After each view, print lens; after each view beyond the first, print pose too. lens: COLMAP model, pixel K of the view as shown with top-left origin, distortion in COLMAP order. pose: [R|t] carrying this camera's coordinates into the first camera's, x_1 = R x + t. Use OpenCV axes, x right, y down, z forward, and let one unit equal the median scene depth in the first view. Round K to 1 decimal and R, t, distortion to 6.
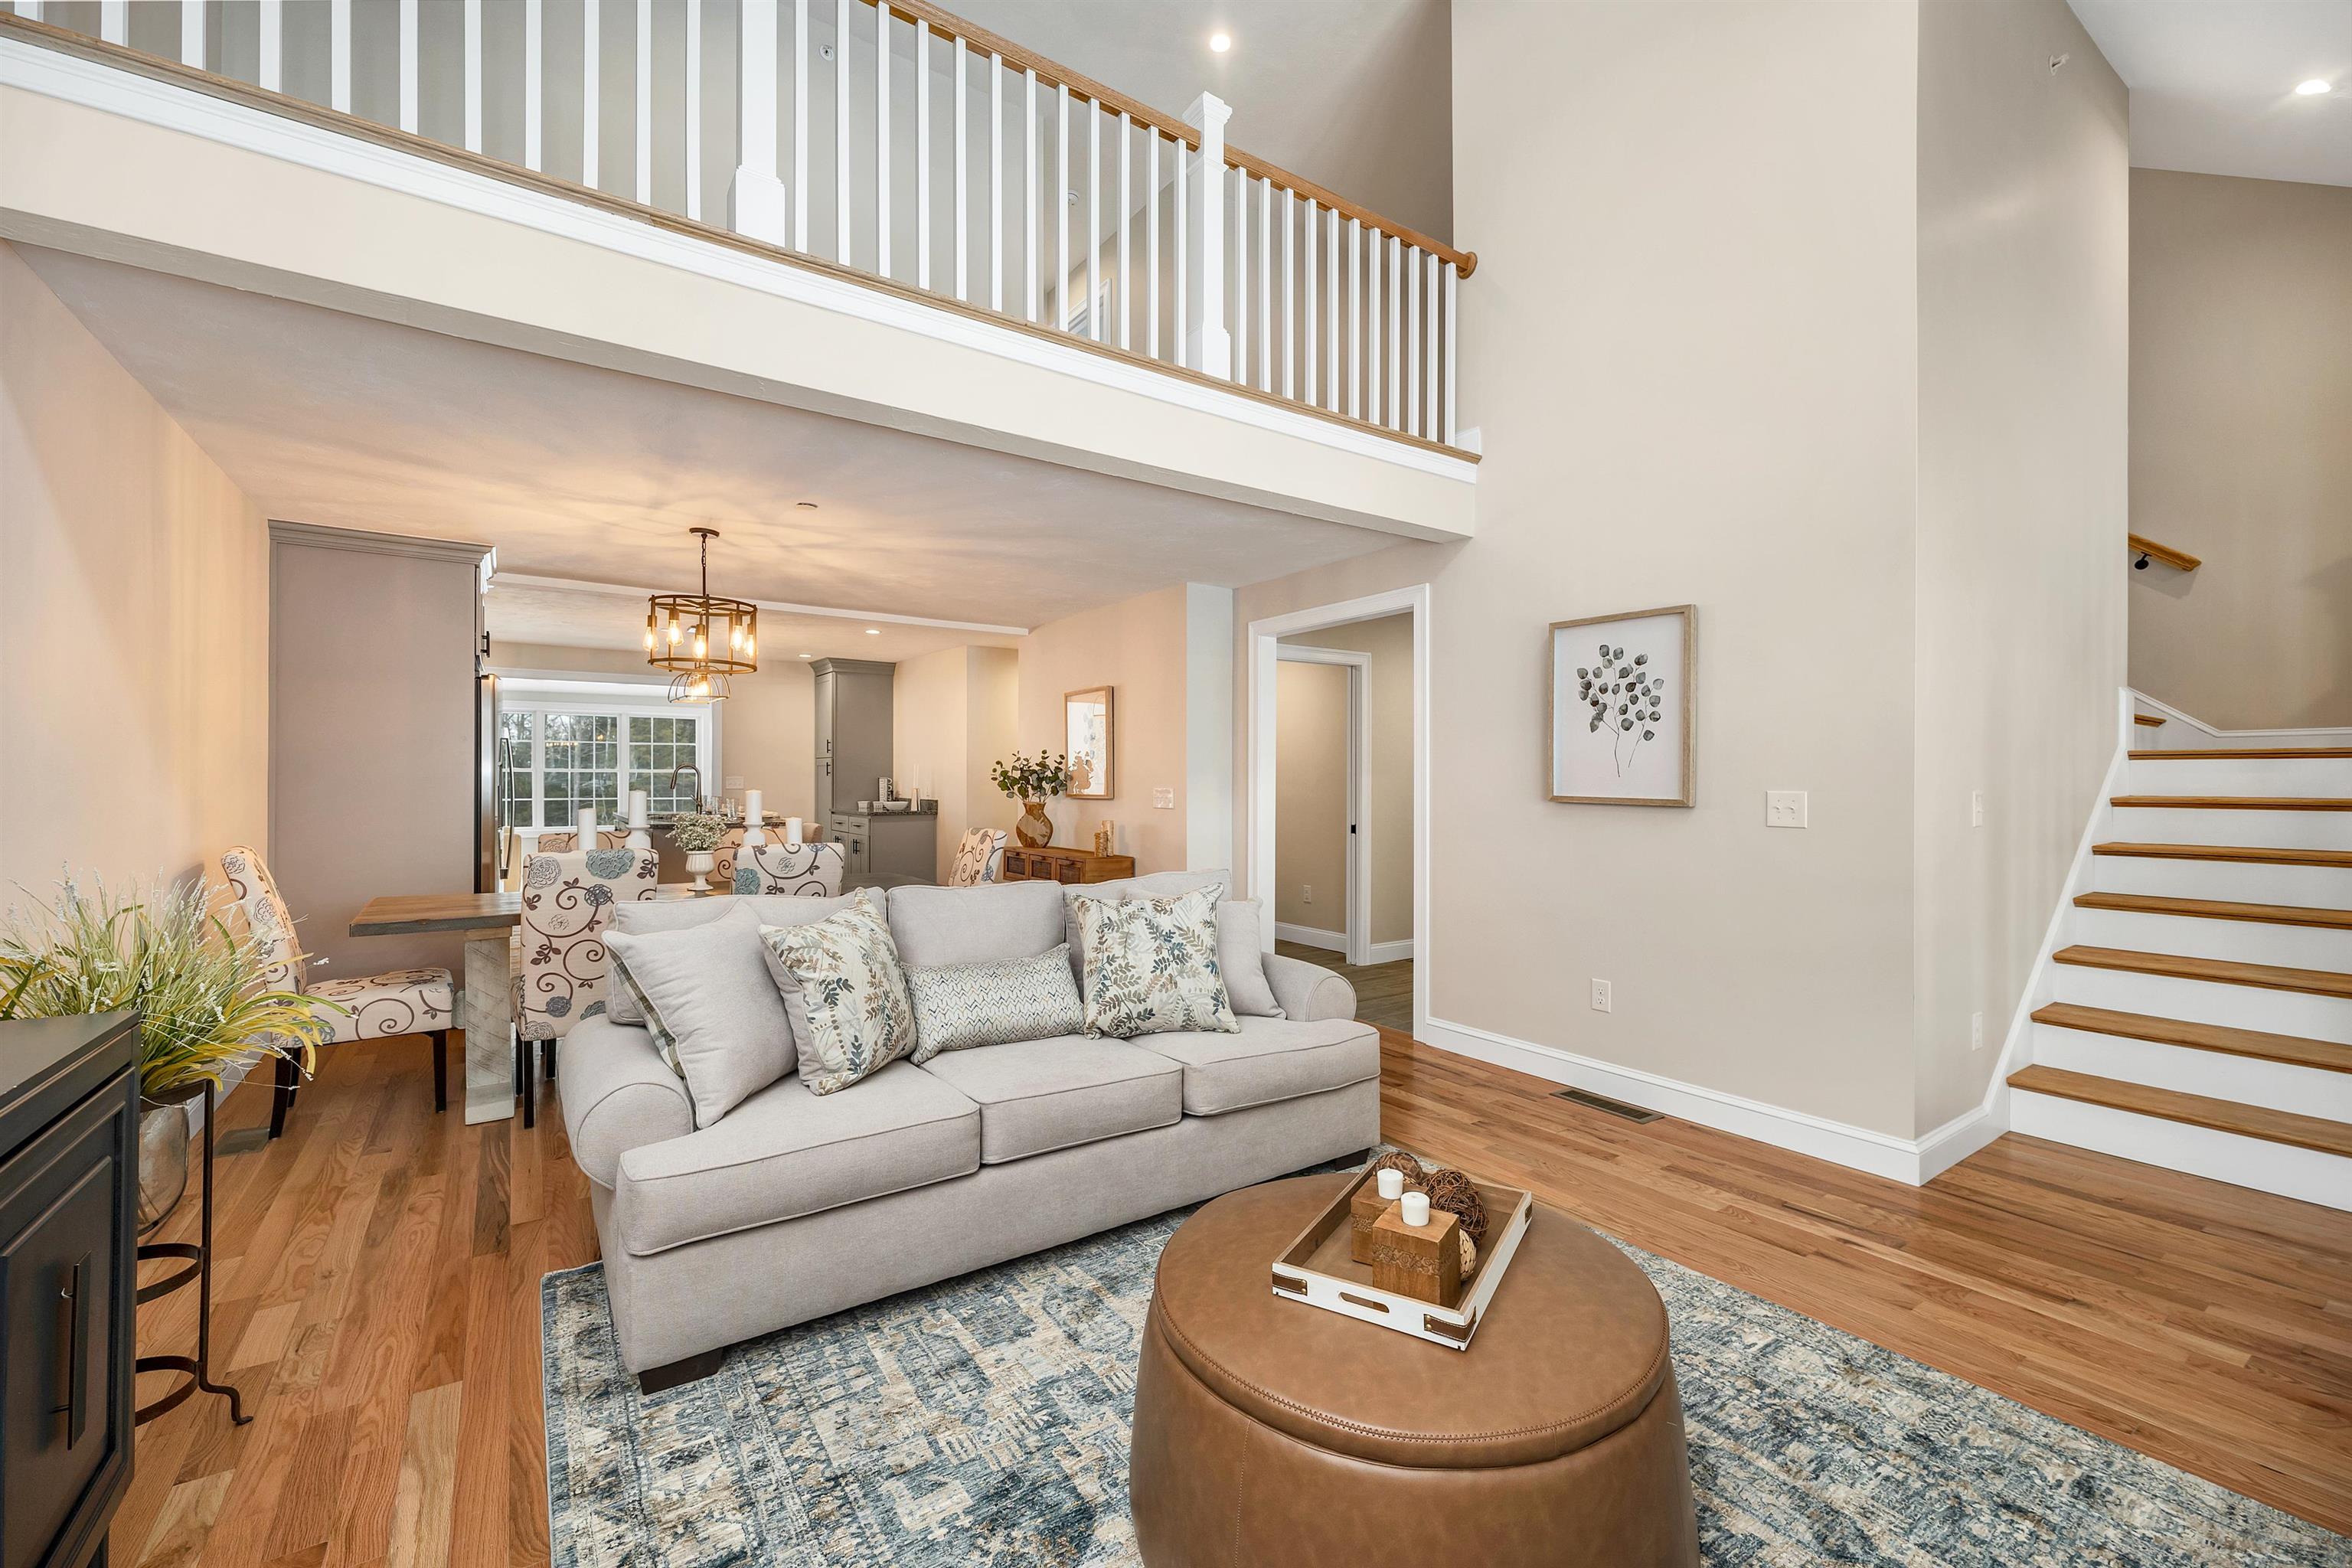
lens RADIAL K [[971.3, 0, 1179.5], [0, 971.3, 779.7], [0, 0, 1]] dist [0.002189, 0.000177]
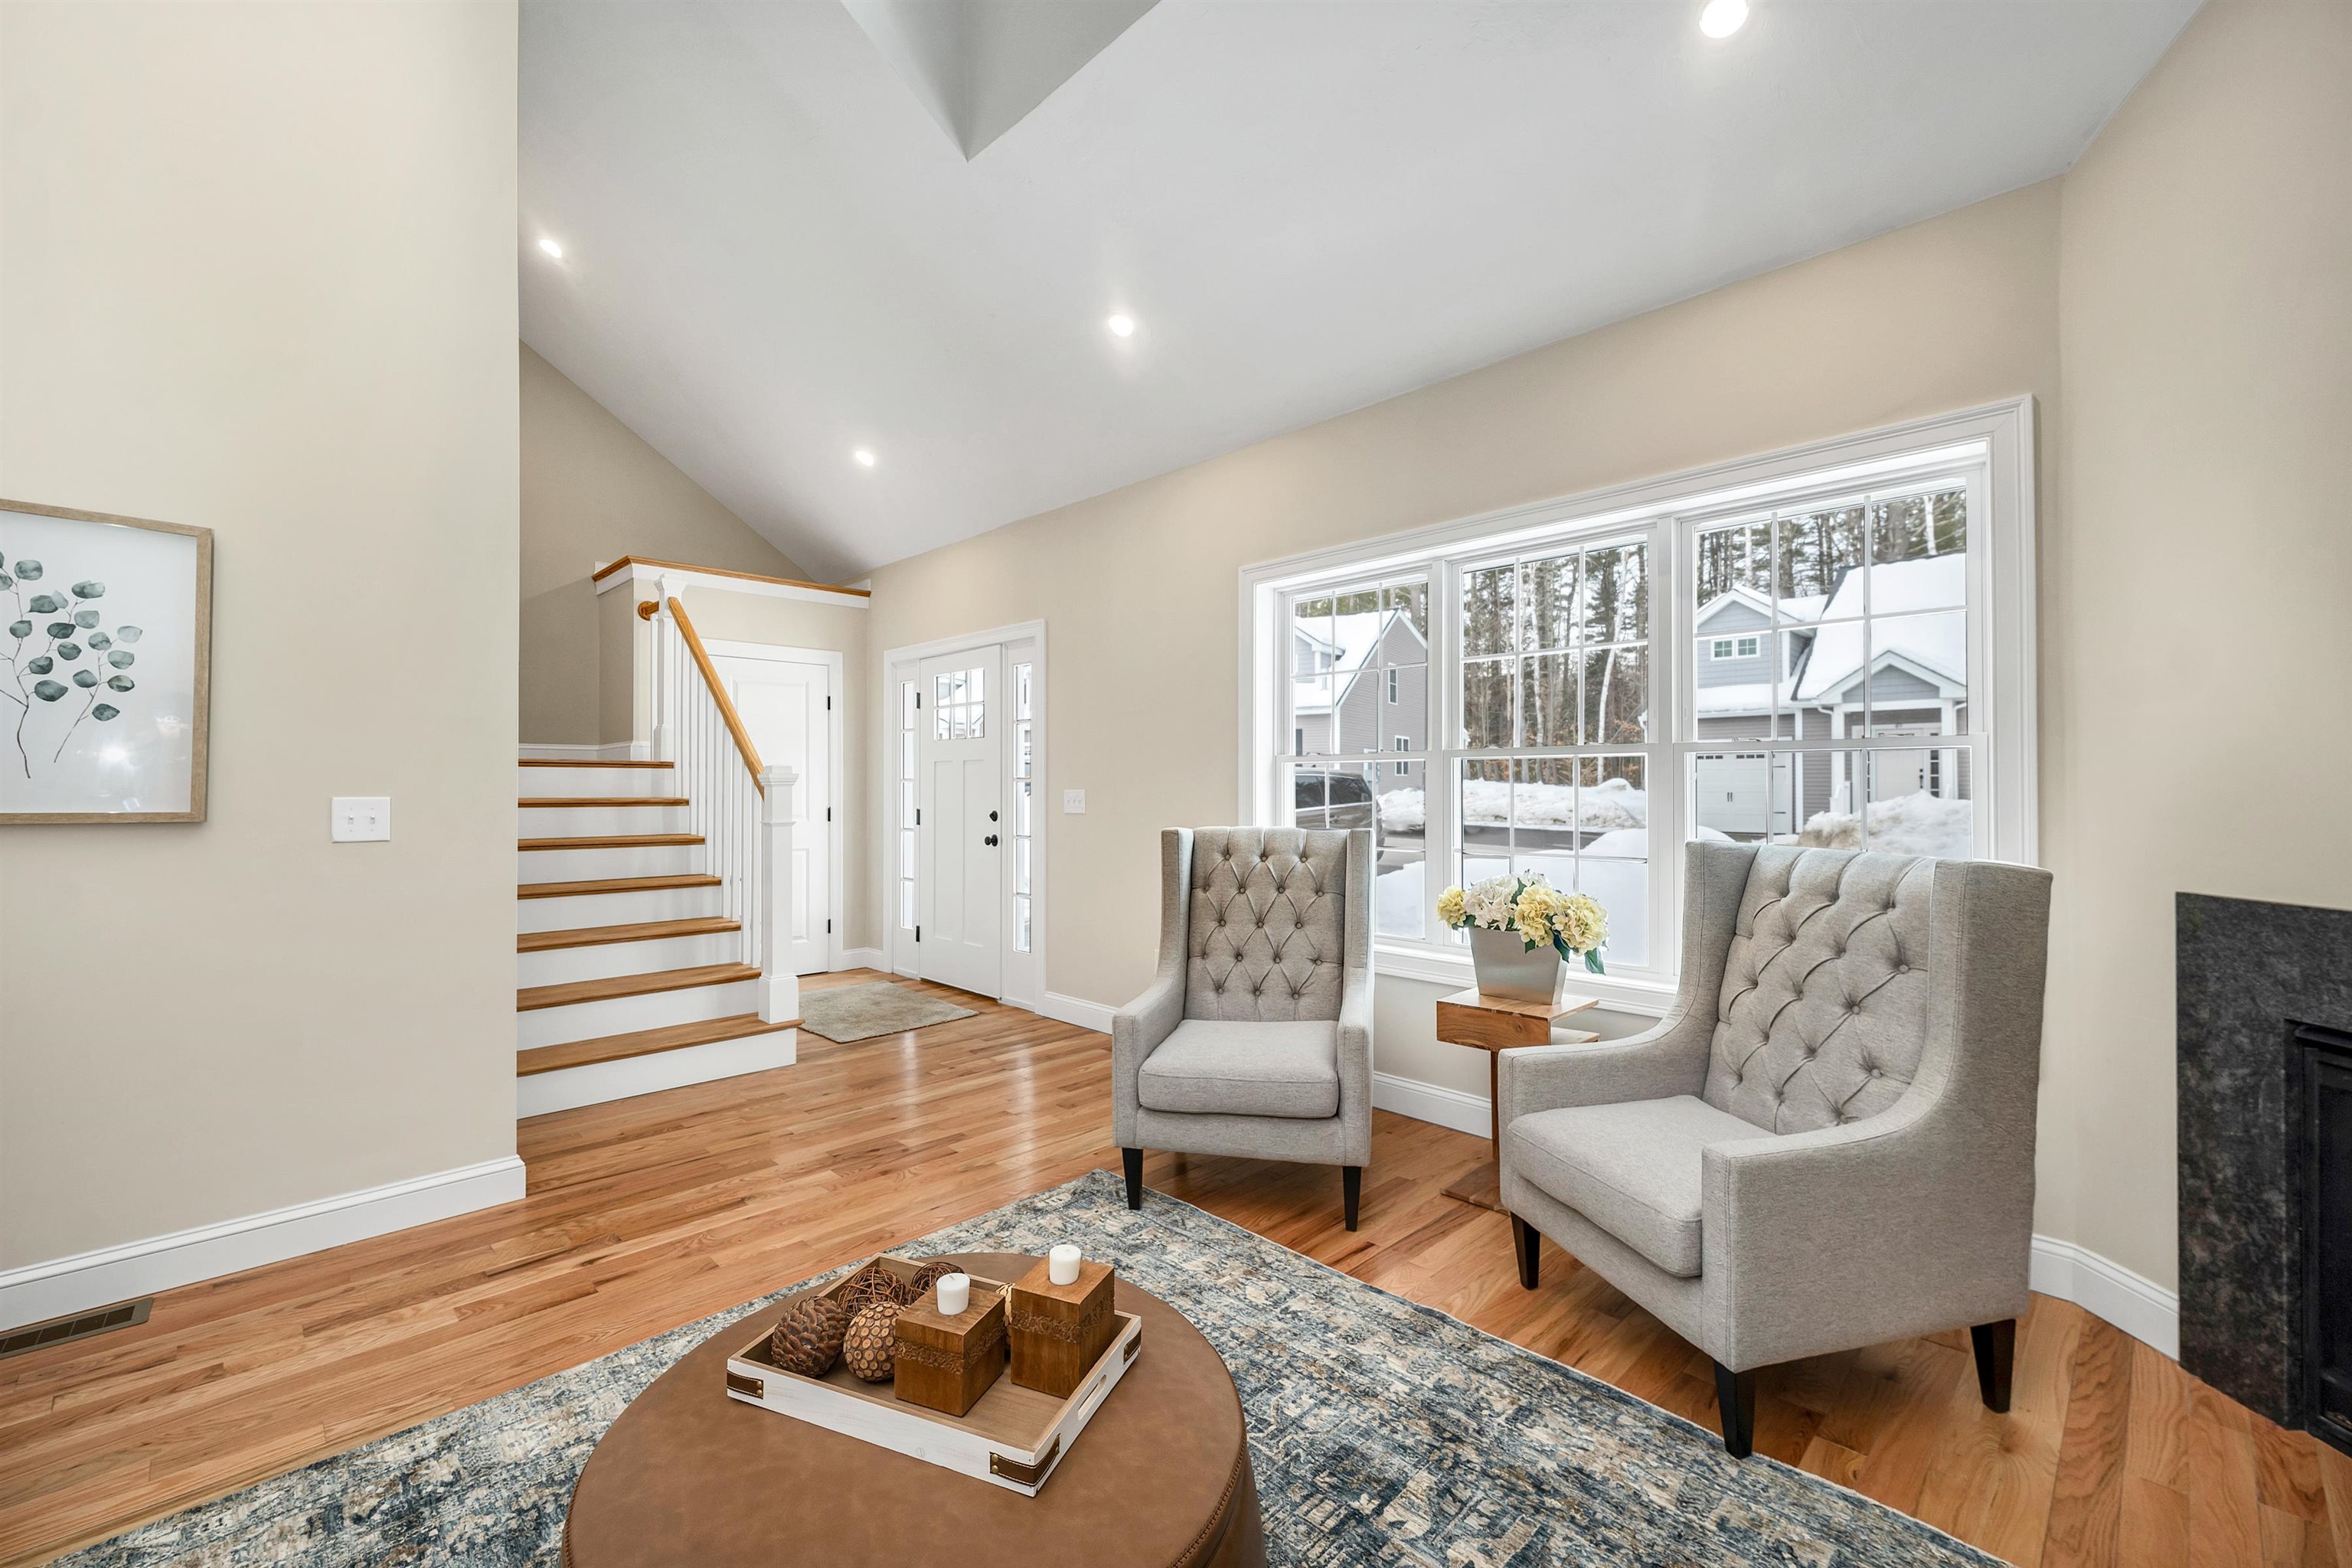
lens RADIAL K [[971.3, 0, 1178.8], [0, 971.3, 783.8], [0, 0, 1]] dist [0.002189, 0.000177]
pose [[-0.181581, 0.001415, 0.983375, -0.280319], [-0.002044, 0.999996, -0.001817, 0.000215], [-0.983374, -0.002340, -0.181578, 0.453780]]
